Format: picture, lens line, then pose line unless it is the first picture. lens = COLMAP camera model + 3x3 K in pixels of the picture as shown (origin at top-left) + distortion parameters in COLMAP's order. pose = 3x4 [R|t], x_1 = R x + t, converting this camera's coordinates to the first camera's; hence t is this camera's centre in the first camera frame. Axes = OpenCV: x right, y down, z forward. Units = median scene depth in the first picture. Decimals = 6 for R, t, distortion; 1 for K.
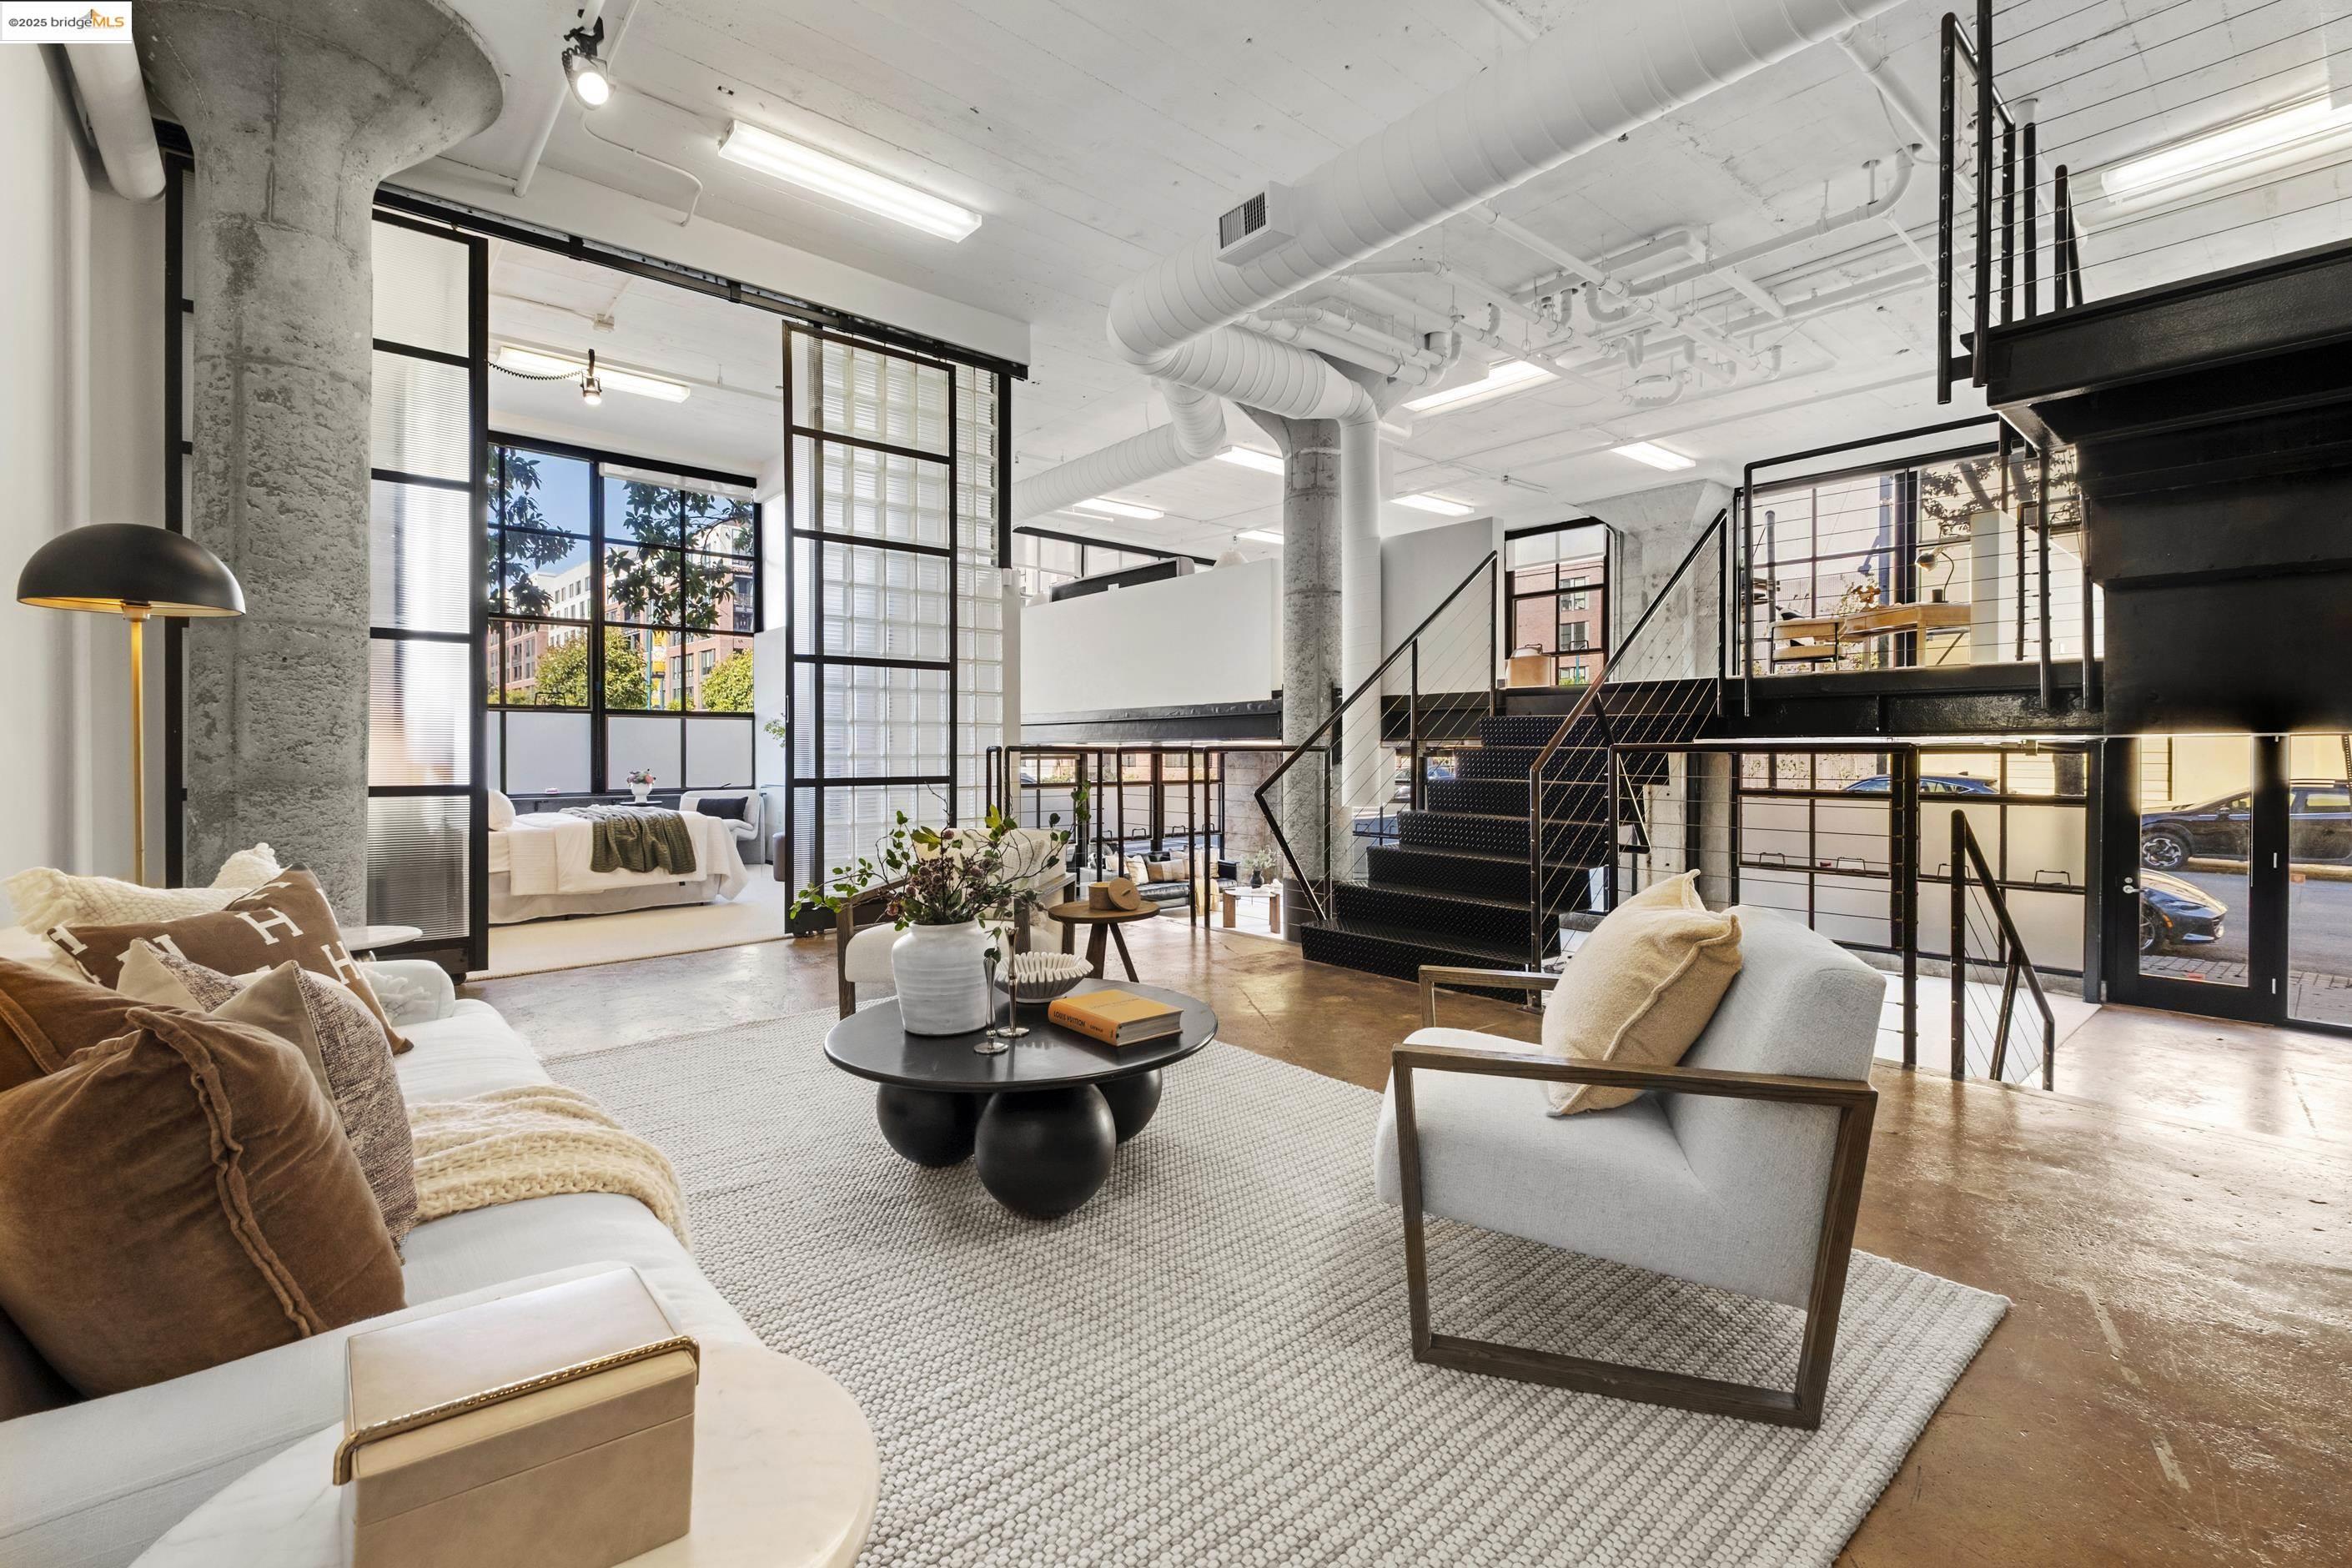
lens RADIAL K [[1075.0, 0, 1217.0], [0, 1075.0, 764.7], [0, 0, 1]] dist [0.010031, -0.006250]
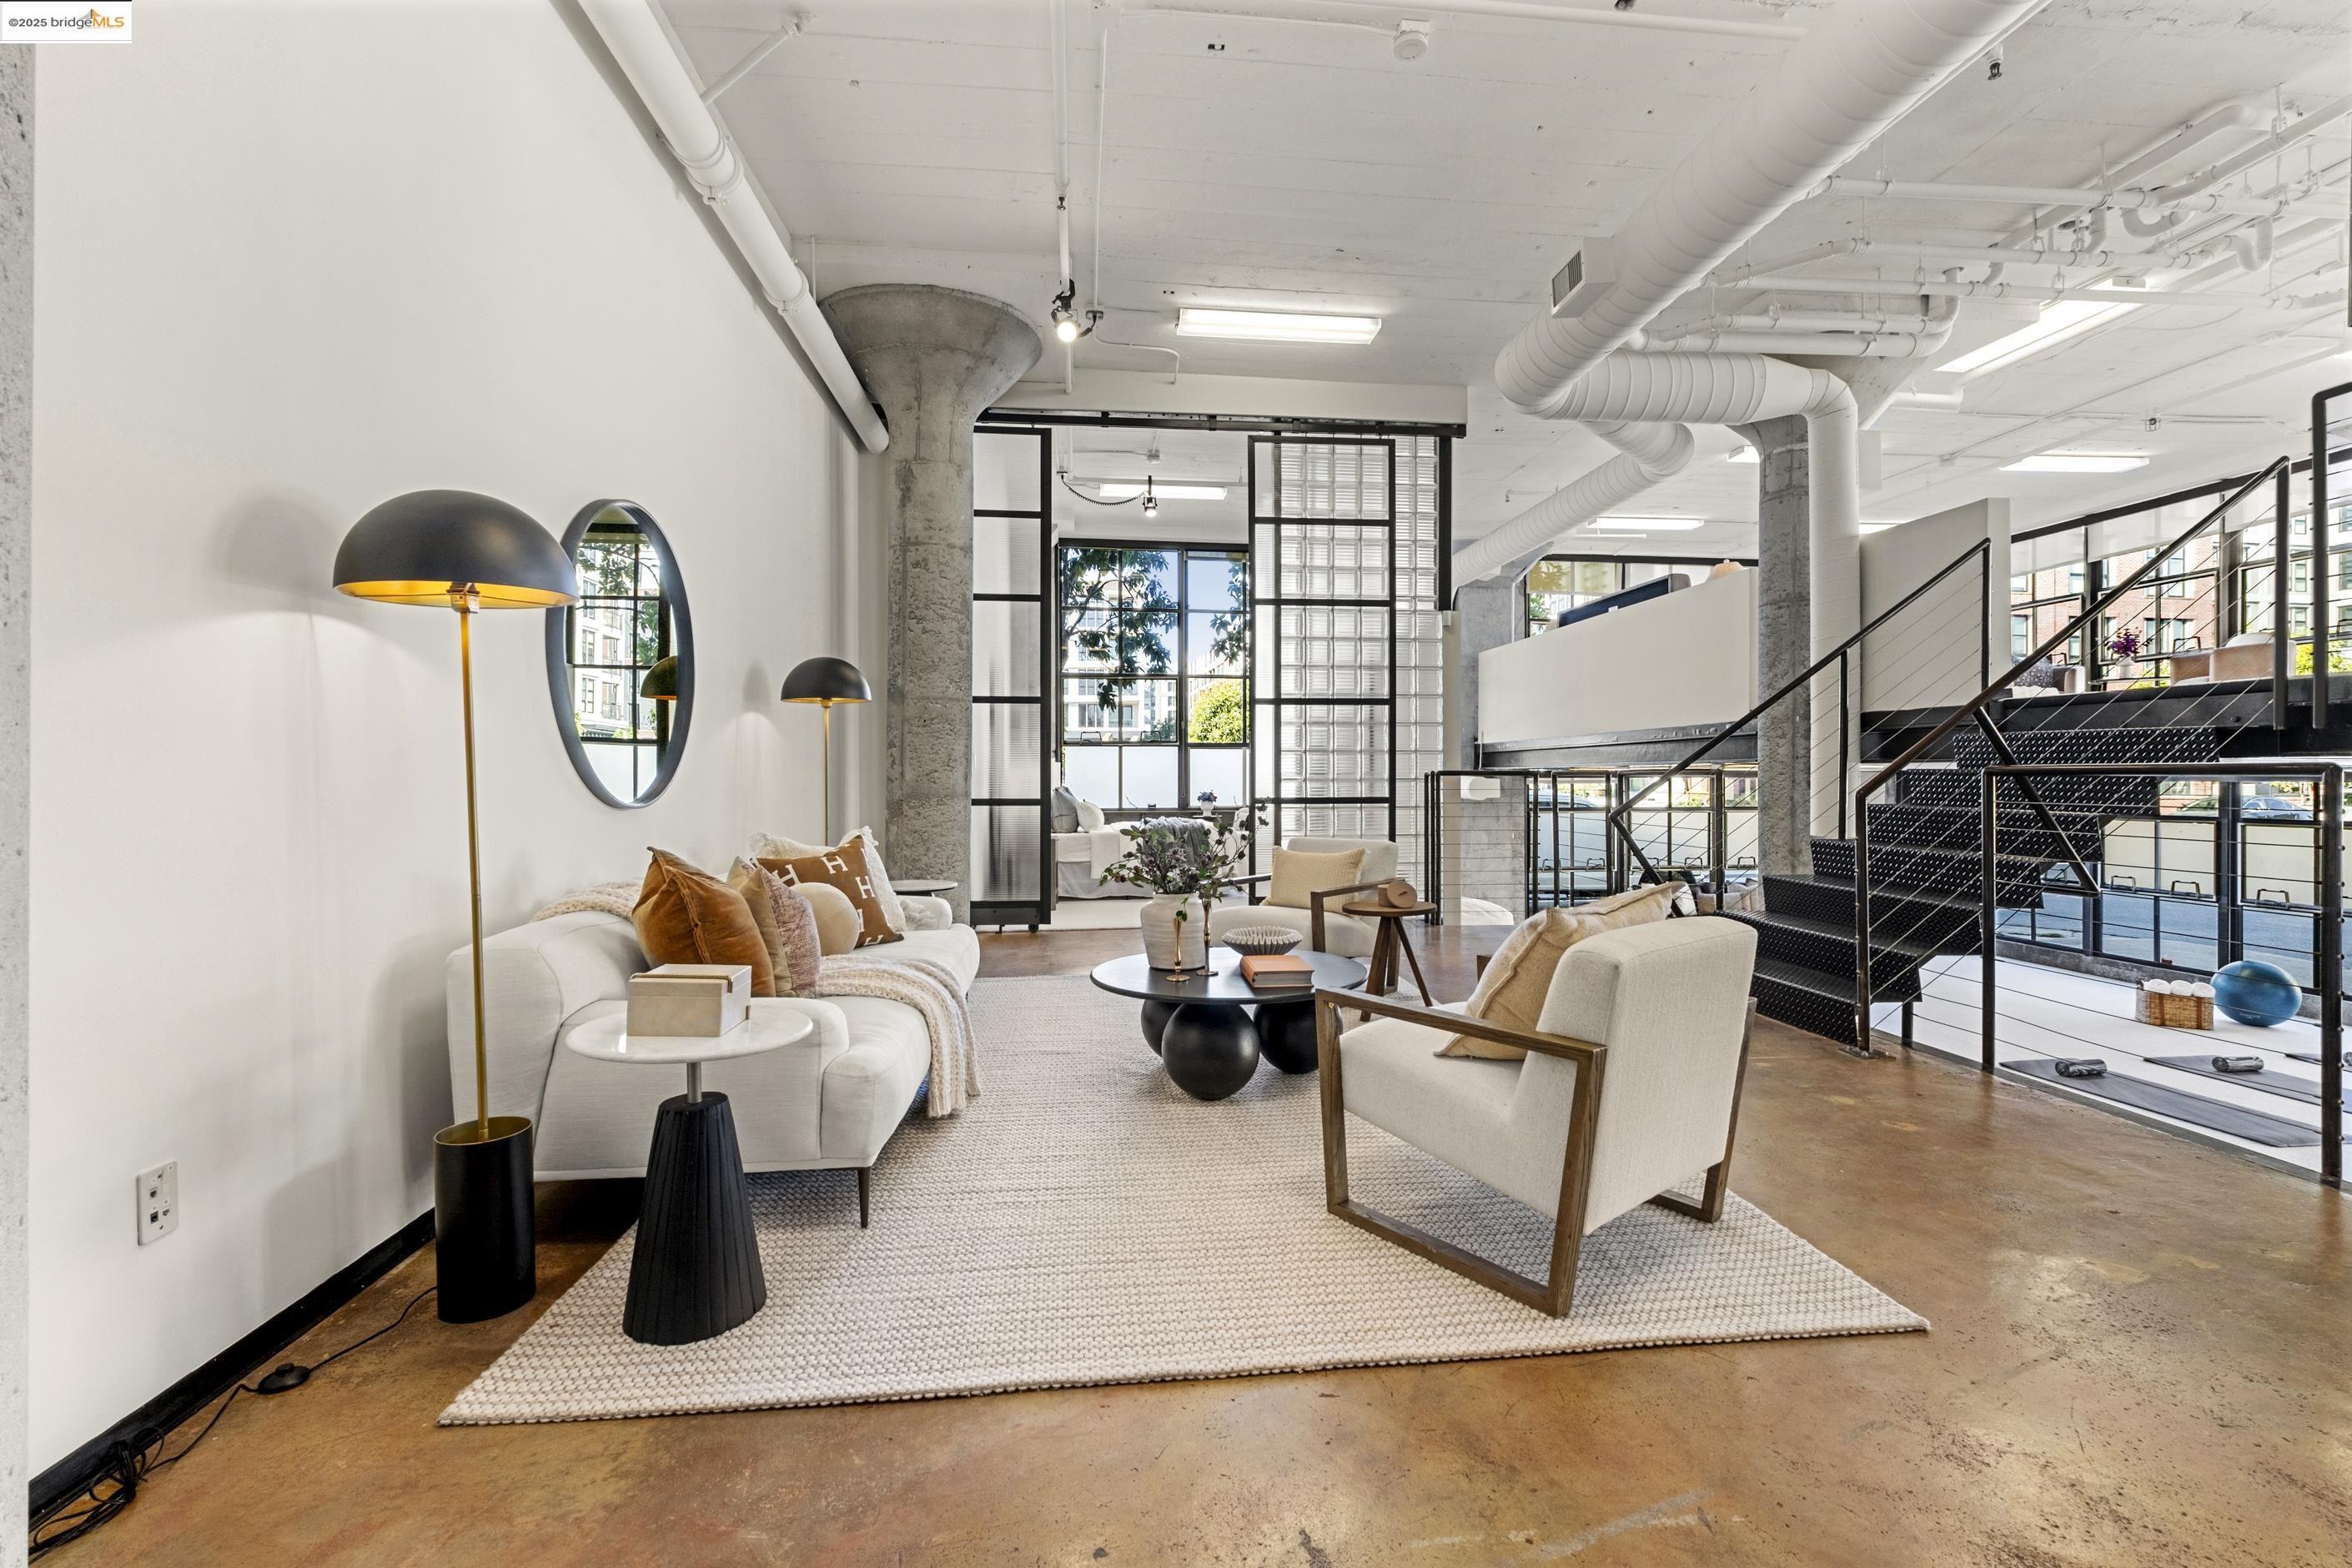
lens RADIAL K [[1075.0, 0, 1172.0], [0, 1075.0, 794.3], [0, 0, 1]] dist [0.010031, -0.006250]
pose [[0.810763, 0.008400, -0.585315, 0.260902], [-0.005268, 0.999961, 0.007054, 0.001130], [0.585351, -0.002636, 0.810775, -0.077560]]
